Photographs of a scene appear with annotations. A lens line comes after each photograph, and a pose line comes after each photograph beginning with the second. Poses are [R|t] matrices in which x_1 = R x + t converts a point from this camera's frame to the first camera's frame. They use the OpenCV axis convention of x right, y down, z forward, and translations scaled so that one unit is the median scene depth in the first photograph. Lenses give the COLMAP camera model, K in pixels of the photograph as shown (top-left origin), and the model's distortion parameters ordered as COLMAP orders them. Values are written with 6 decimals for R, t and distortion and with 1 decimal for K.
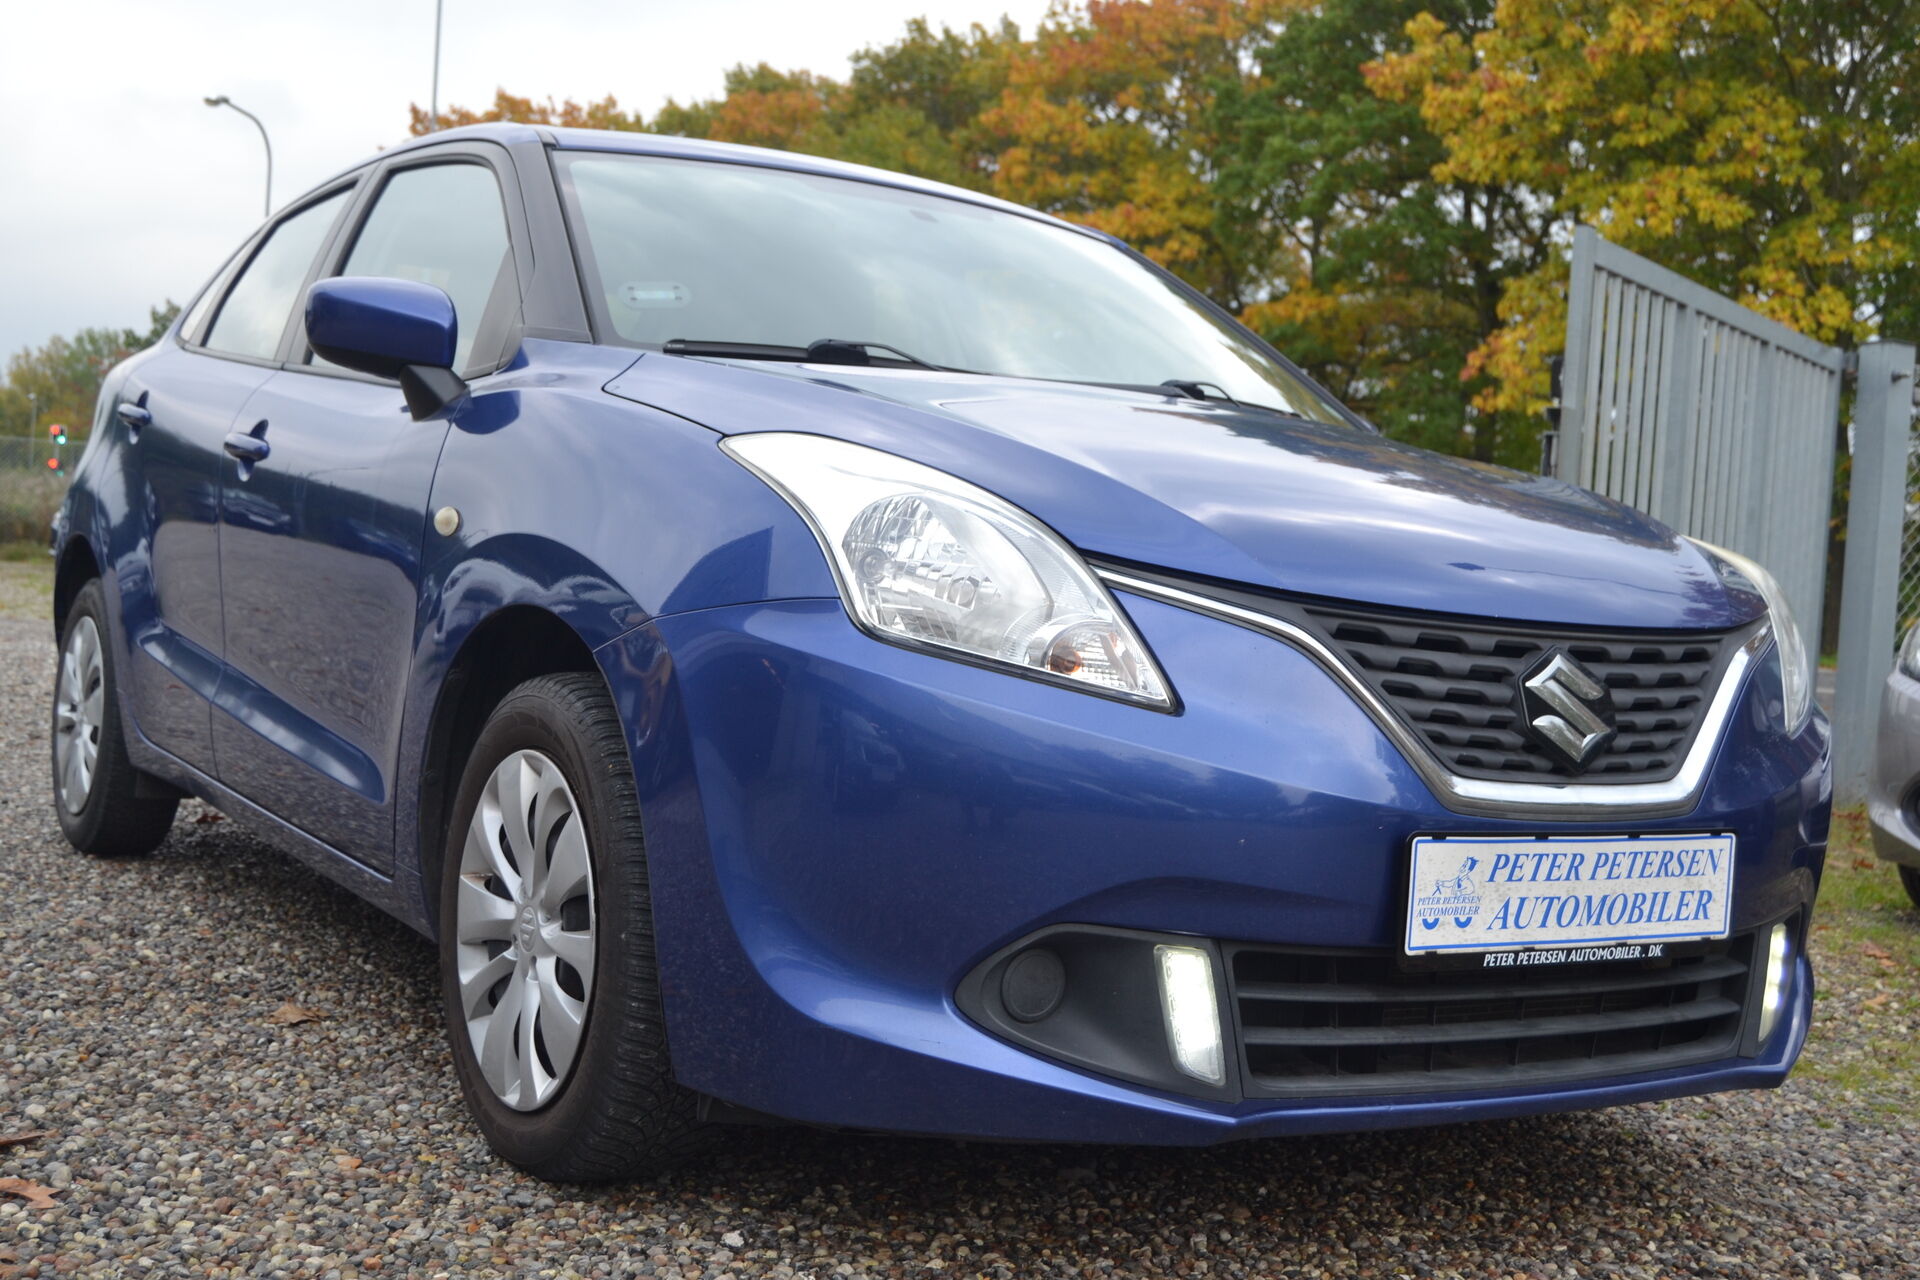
lens RADIAL K [[2318.7, 0, 960.0], [0, 2318.7, 640.0], [0, 0, 1]] dist [-0.061271, -0.005715]
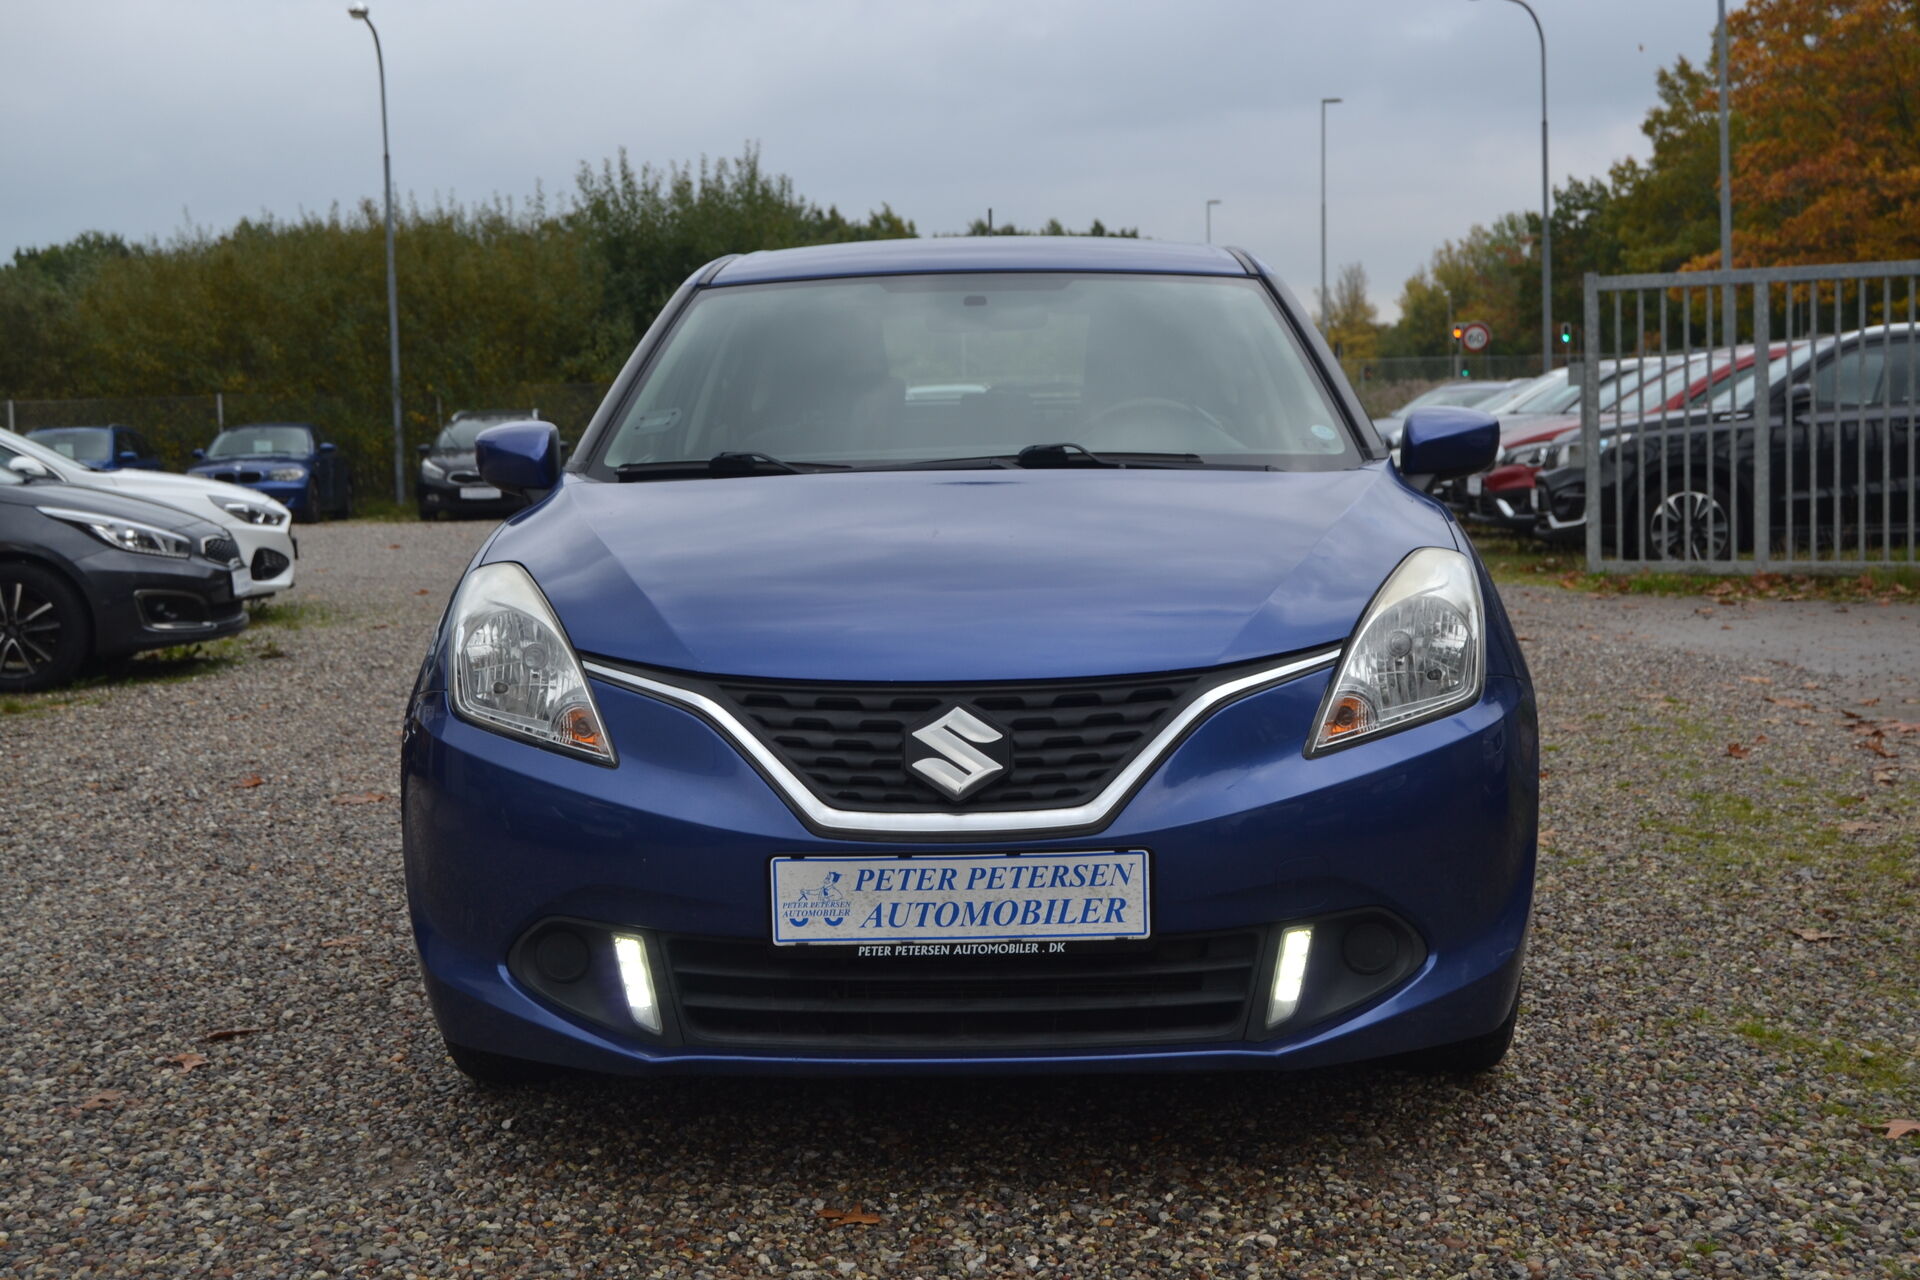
lens RADIAL K [[2519.8, 0, 960.0], [0, 2519.8, 640.0], [0, 0, 1]] dist [-0.021959, 0.015778]
pose [[0.822442, -0.034778, -0.567785, 0.925666], [0.061254, 0.997740, 0.027614, -0.060069], [0.565542, -0.057490, 0.822714, -0.098647]]
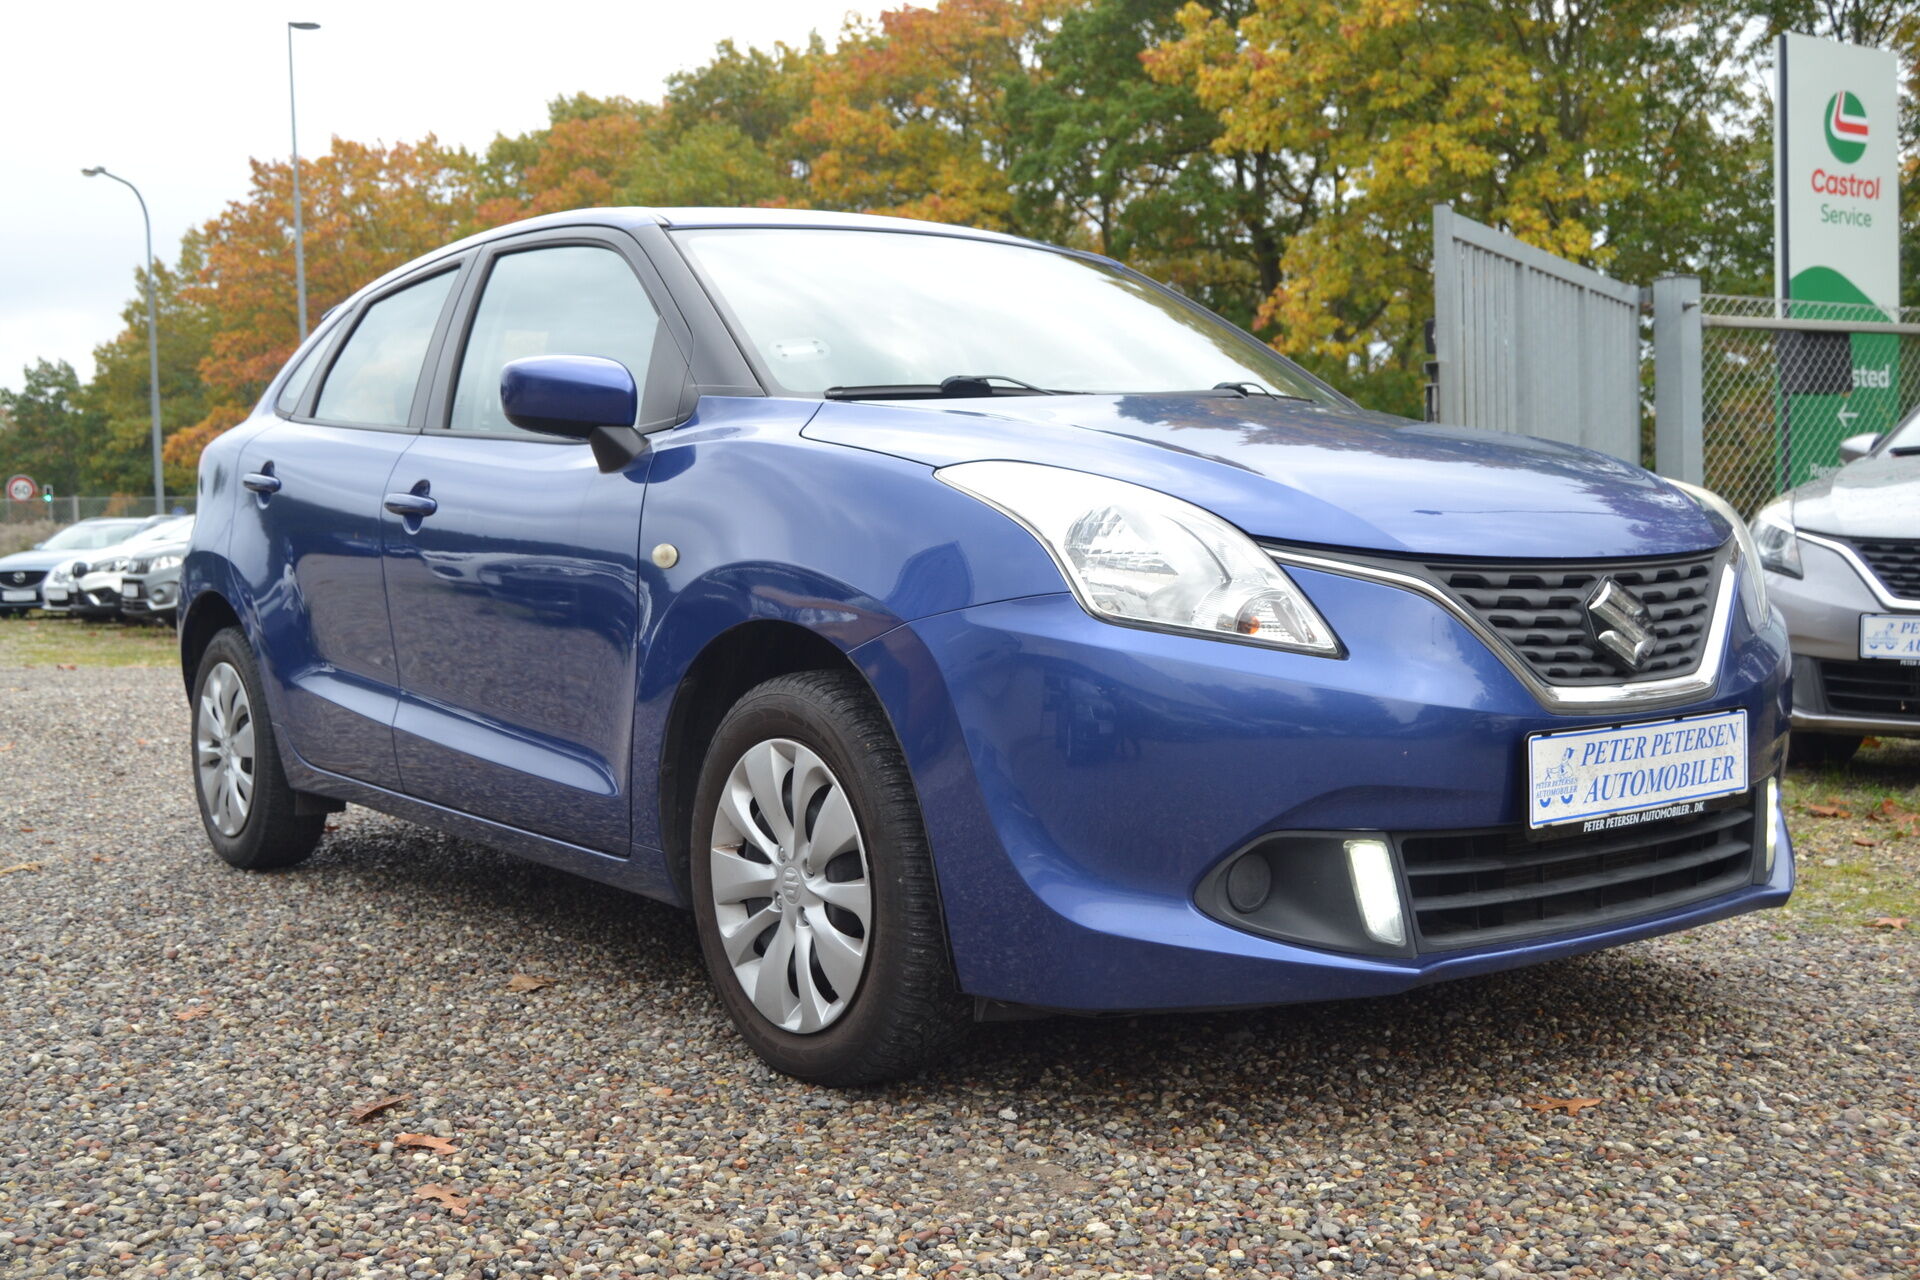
lens RADIAL K [[2128.1, 0, 960.0], [0, 2128.1, 640.0], [0, 0, 1]] dist [-0.084119, 0.052008]
pose [[0.992641, -0.095547, 0.074397, -0.164297], [0.094014, 0.995285, 0.023855, -0.020829], [-0.076326, -0.016685, 0.996943, -0.114596]]
